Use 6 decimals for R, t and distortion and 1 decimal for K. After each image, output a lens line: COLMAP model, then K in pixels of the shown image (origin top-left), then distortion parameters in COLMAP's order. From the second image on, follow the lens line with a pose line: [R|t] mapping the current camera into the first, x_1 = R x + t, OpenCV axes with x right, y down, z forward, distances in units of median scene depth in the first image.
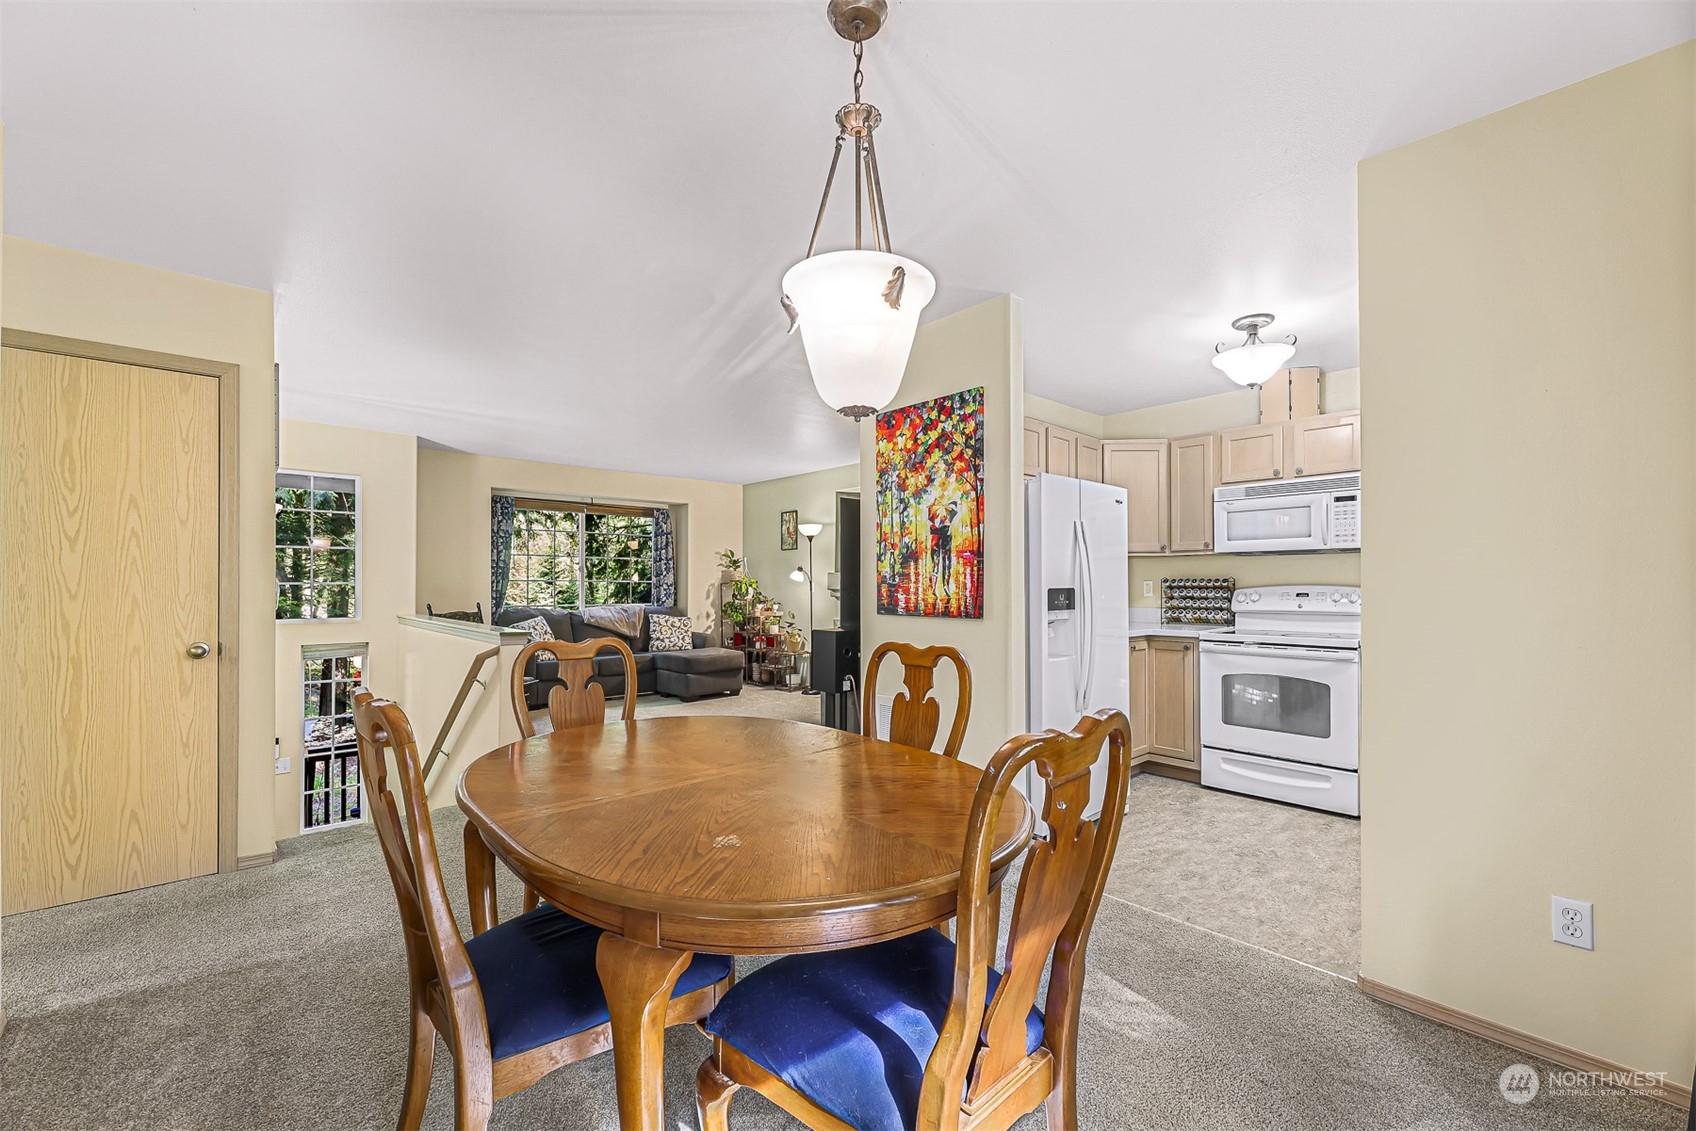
lens RADIAL K [[682.9, 0, 849.8], [0, 682.9, 581.0], [0, 0, 1]] dist [0.000737, -0.000105]
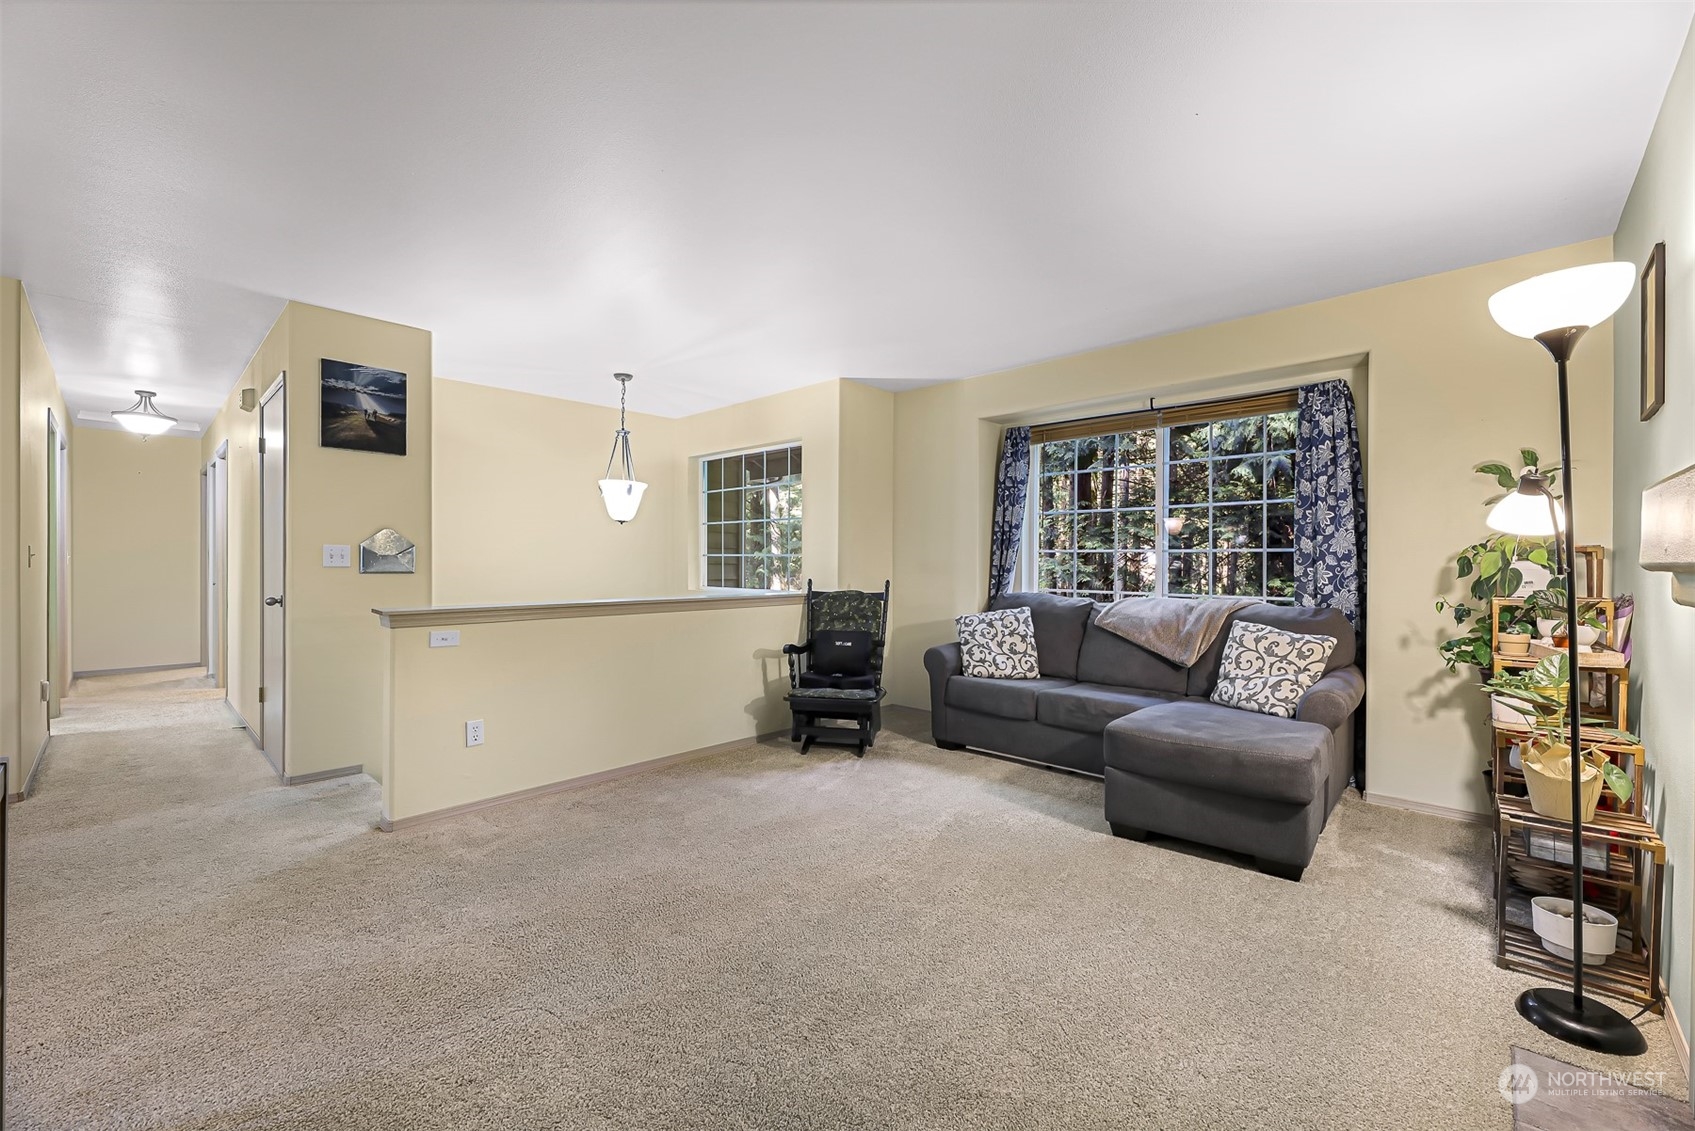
lens RADIAL K [[687.2, 0, 847.5], [0, 687.2, 565.5], [0, 0, 1]] dist [0.000937, 0.000062]
pose [[0.061745, -0.000037, -0.998092, 0.349984], [-0.001255, 0.999999, -0.000115, 0.027888], [0.998091, 0.001260, 0.061745, 1.630844]]
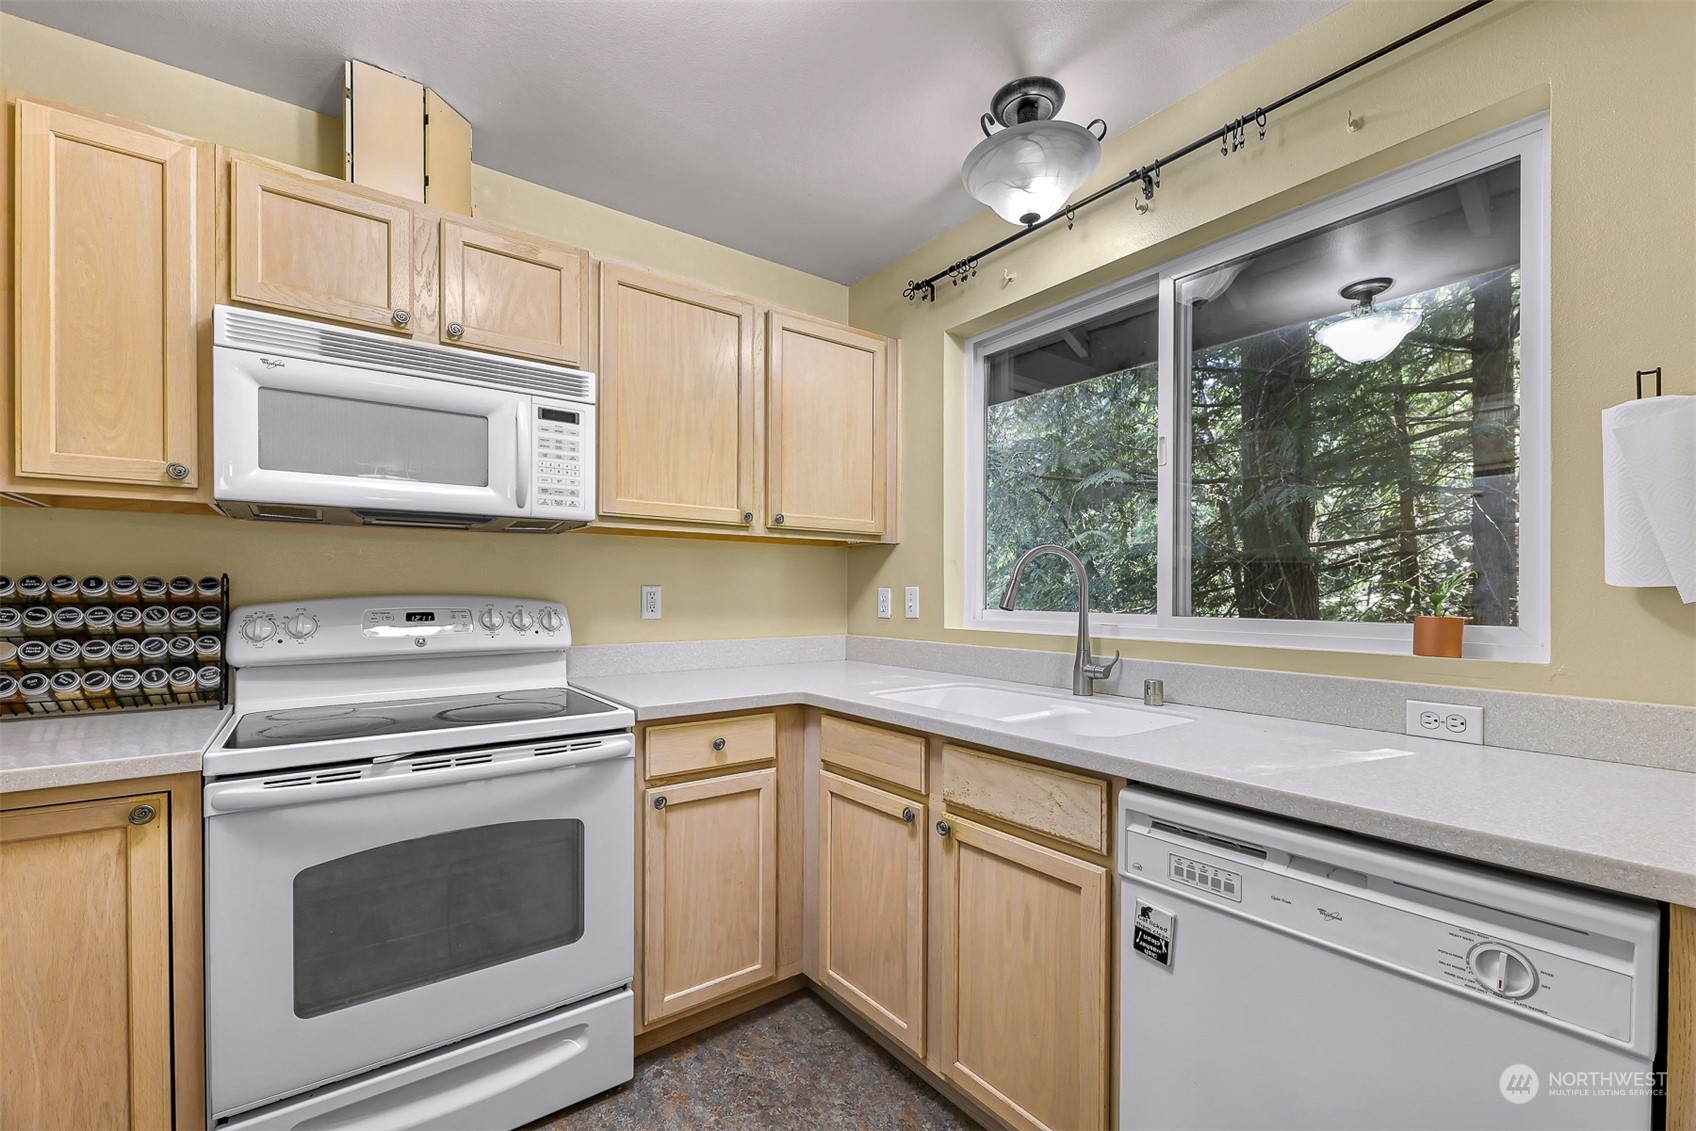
lens RADIAL K [[699.8, 0, 856.9], [0, 699.8, 595.3], [0, 0, 1]] dist [-0.001026, -0.000344]
pose [[0.093031, -0.002746, 0.995659, 0.280121], [-0.004141, 0.999986, 0.003145, 0.004504], [-0.995655, -0.004416, 0.093018, 0.825041]]
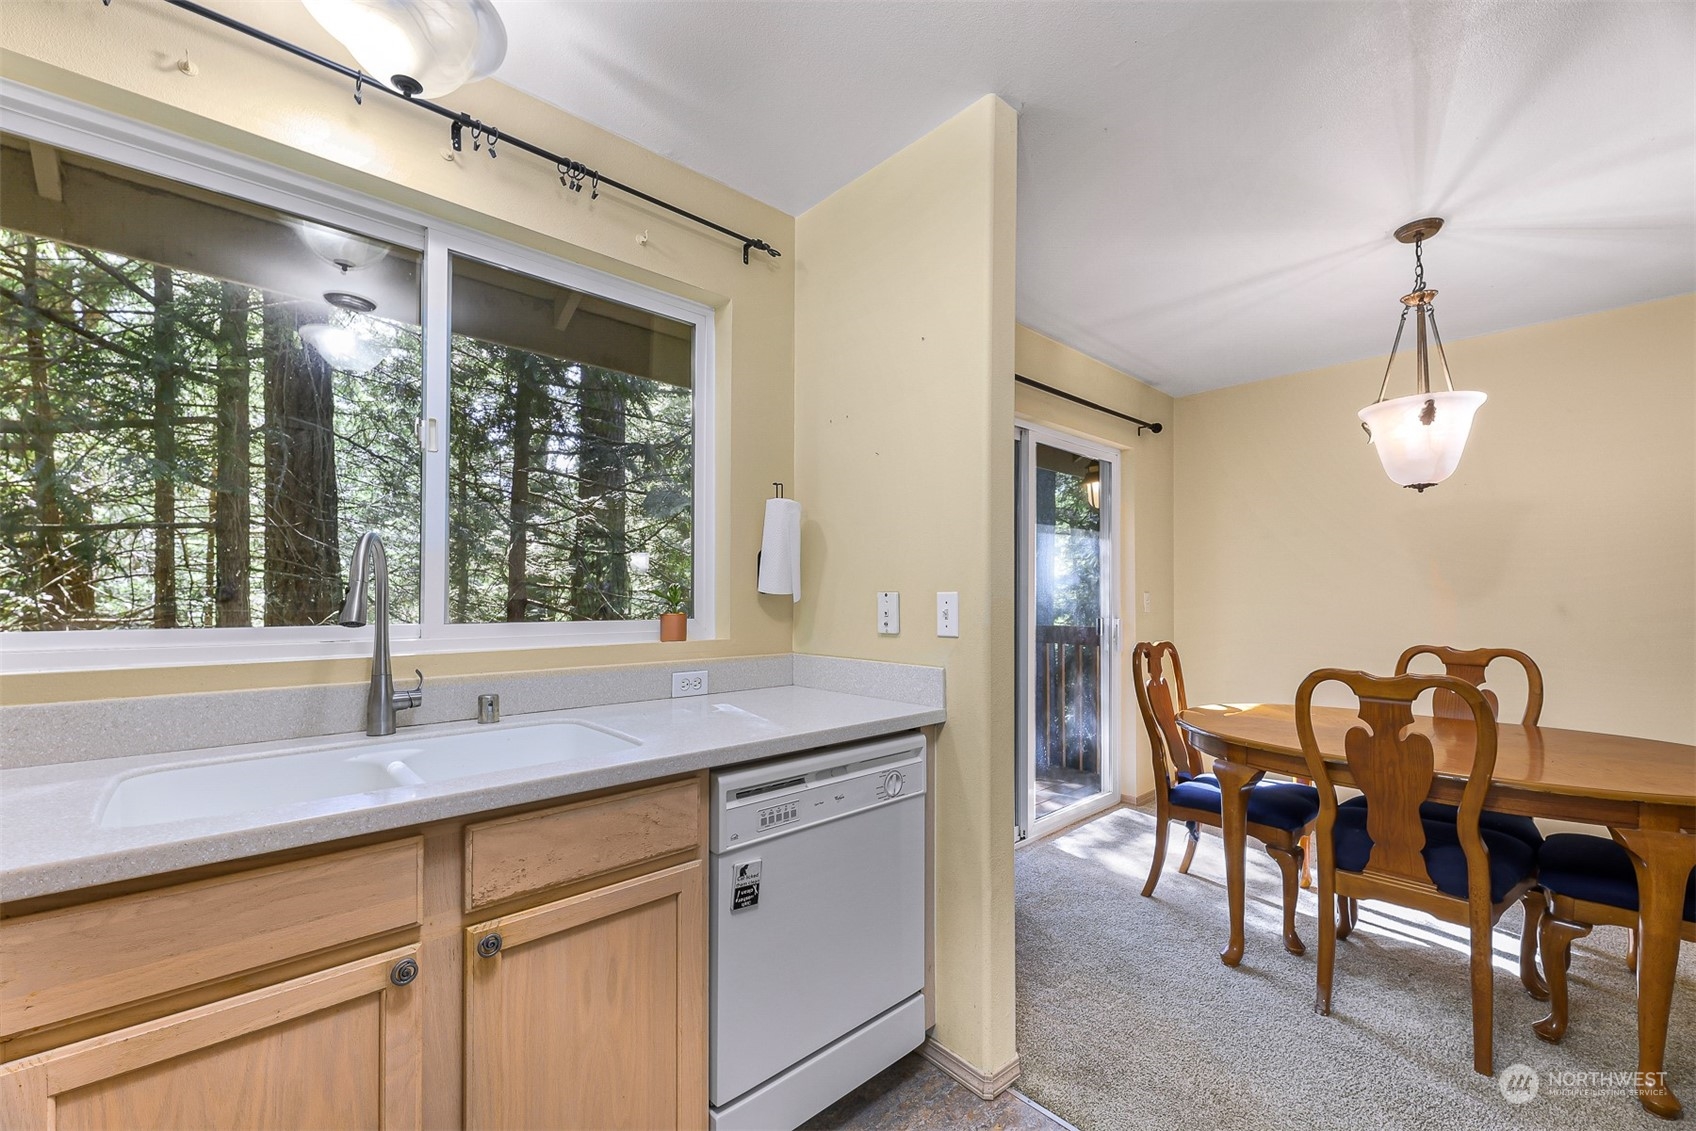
lens RADIAL K [[709.7, 0, 830.0], [0, 709.7, 588.8], [0, 0, 1]] dist [-0.000361, -0.000171]
pose [[-1.000000, -0.000030, 0.000737, 0.579465], [-0.000037, 0.999953, -0.009652, 0.001215], [-0.000737, -0.009652, -0.999953, 1.122191]]
